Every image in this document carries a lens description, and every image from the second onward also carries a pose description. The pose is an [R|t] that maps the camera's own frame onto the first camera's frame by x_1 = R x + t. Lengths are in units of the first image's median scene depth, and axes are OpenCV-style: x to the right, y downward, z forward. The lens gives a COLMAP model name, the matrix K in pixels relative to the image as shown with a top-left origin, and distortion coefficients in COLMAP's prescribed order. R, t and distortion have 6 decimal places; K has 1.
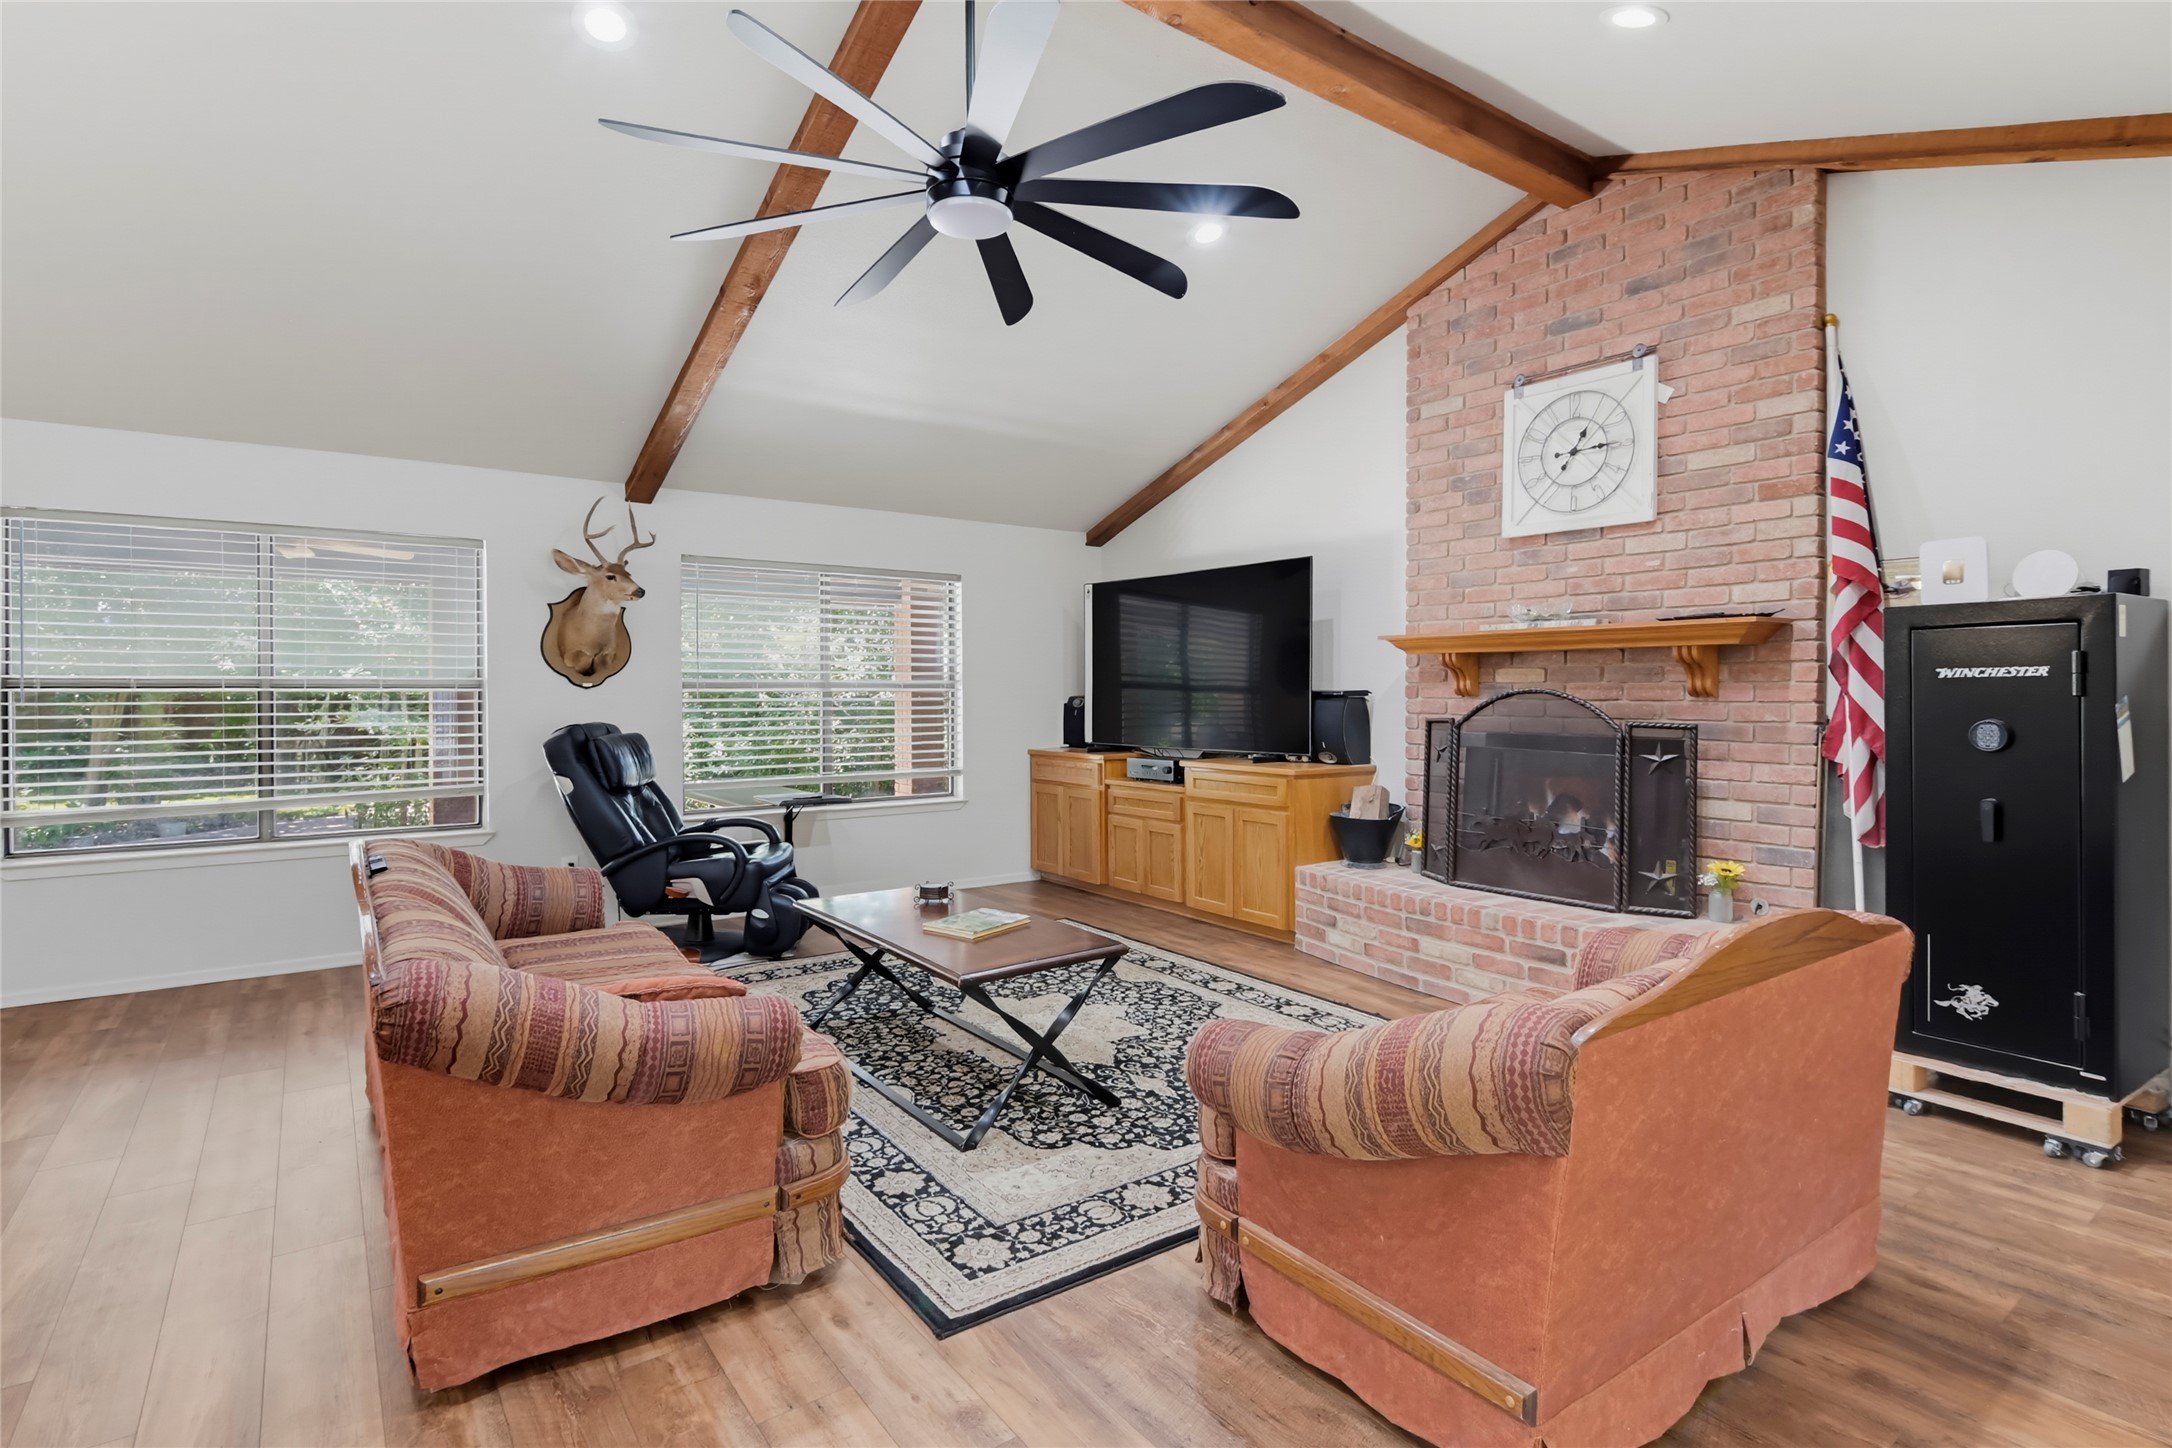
lens RADIAL K [[1066.4, 0, 1100.2], [0, 1066.4, 704.3], [0, 0, 1]] dist [0.014563, -0.021532]
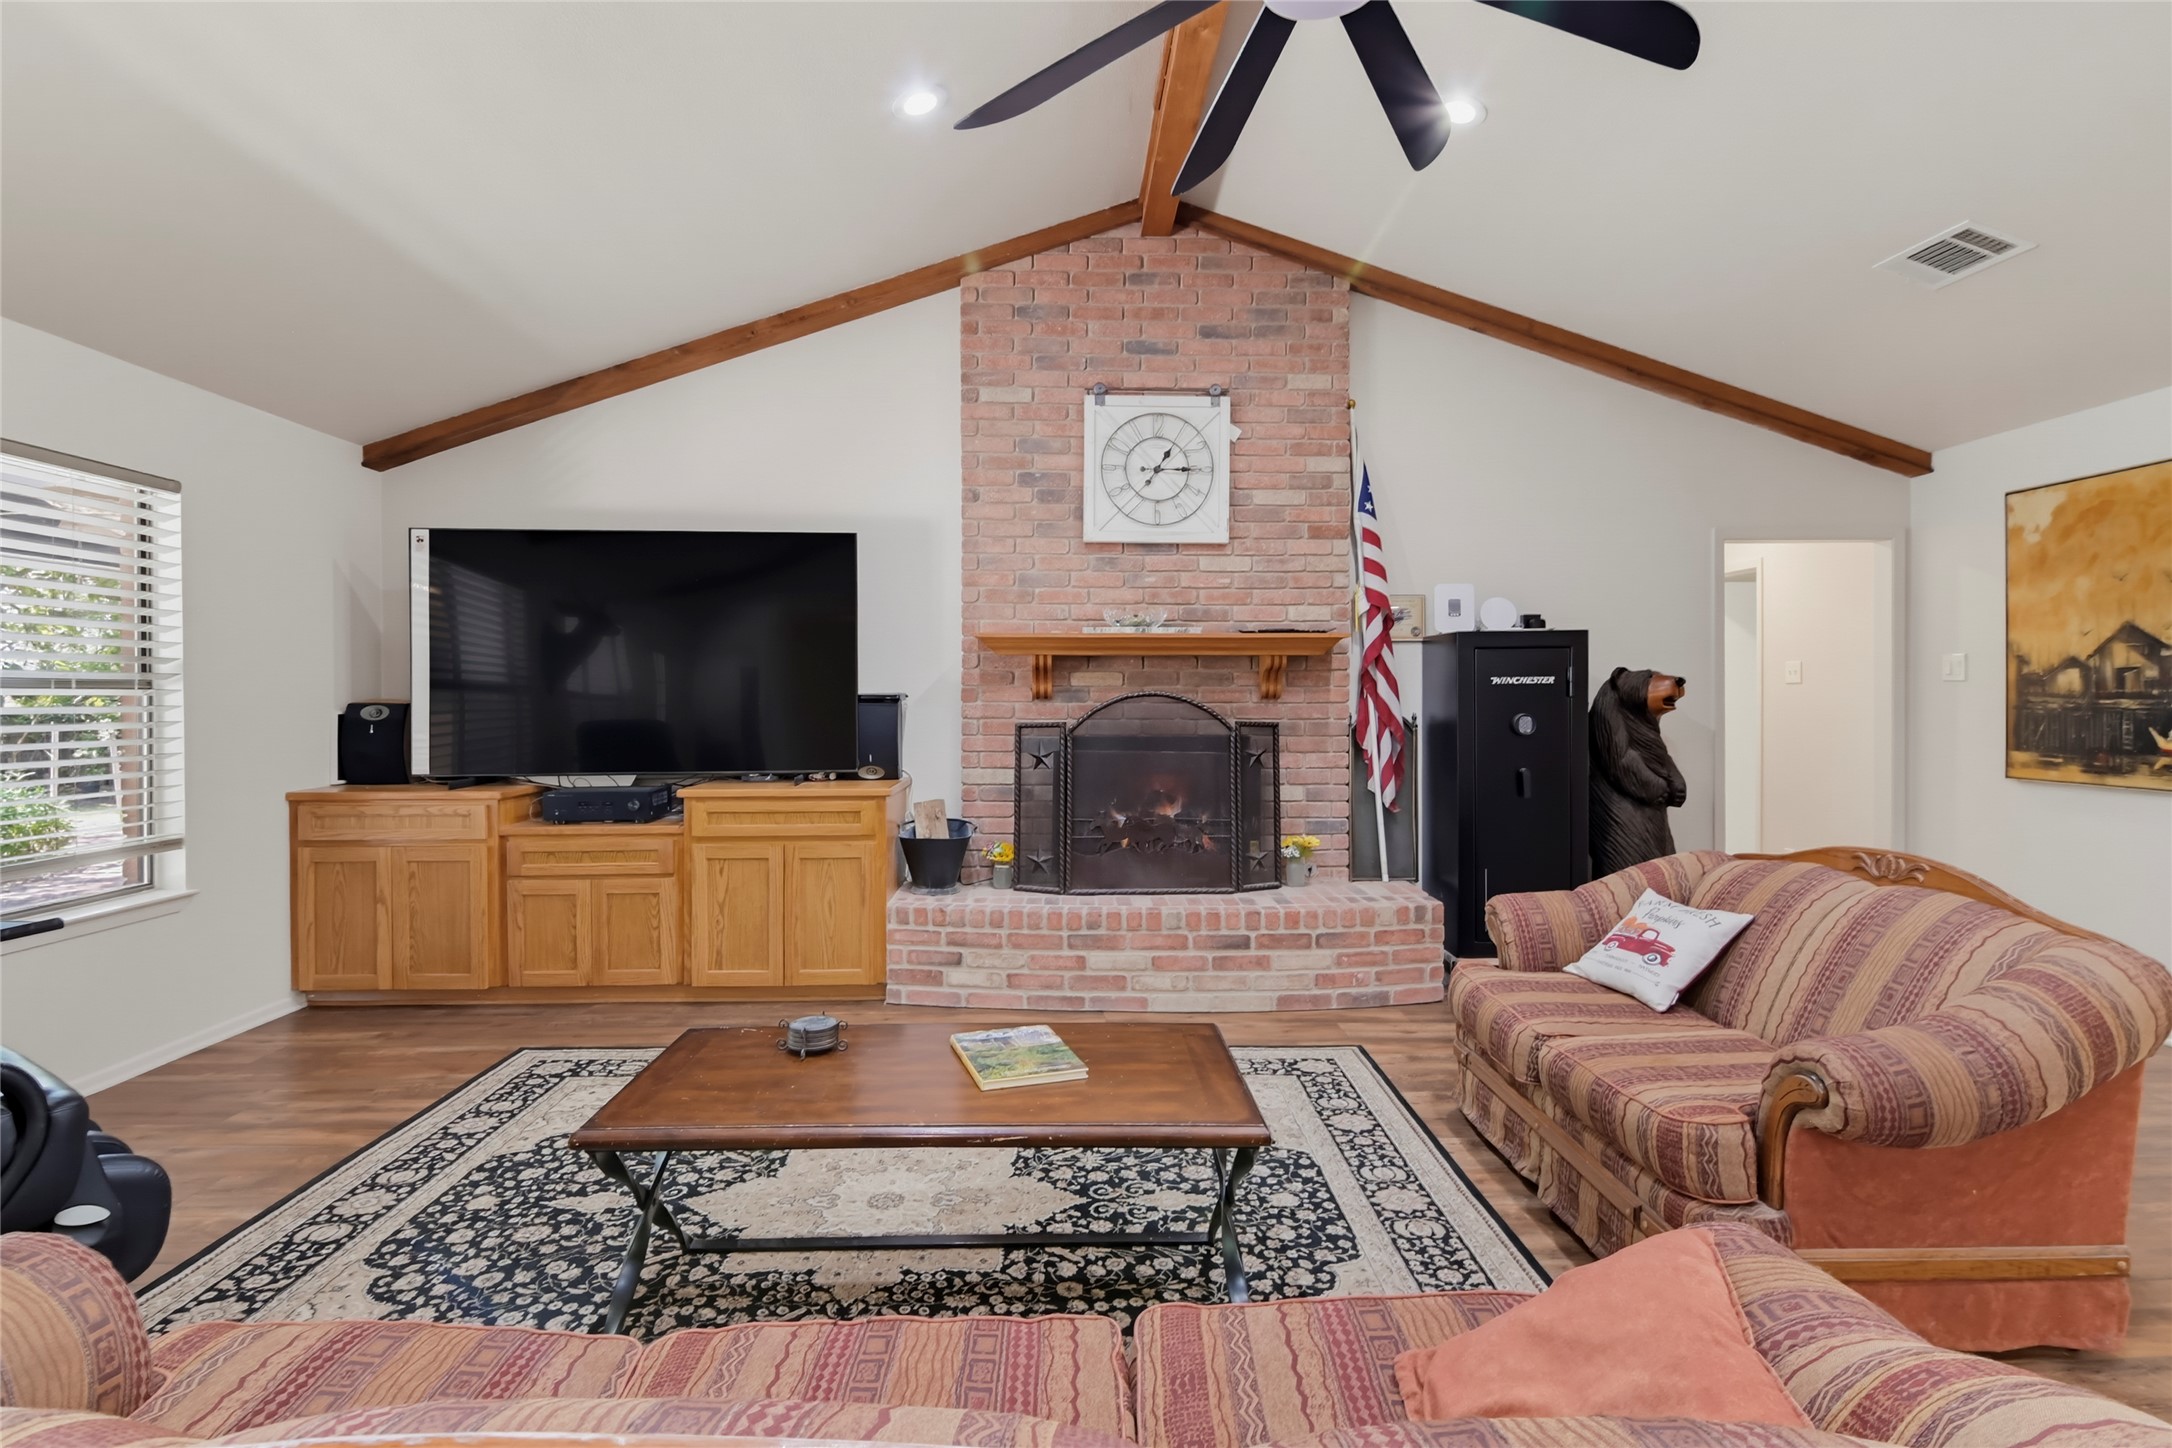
lens RADIAL K [[1053.0, 0, 1085.5], [0, 1053.0, 708.8], [0, 0, 1]] dist [0.015460, -0.014427]
pose [[0.570579, -0.011667, 0.821160, -0.466491], [0.010999, 0.999918, 0.006564, -0.005264], [-0.821169, 0.005287, 0.570660, 0.464453]]
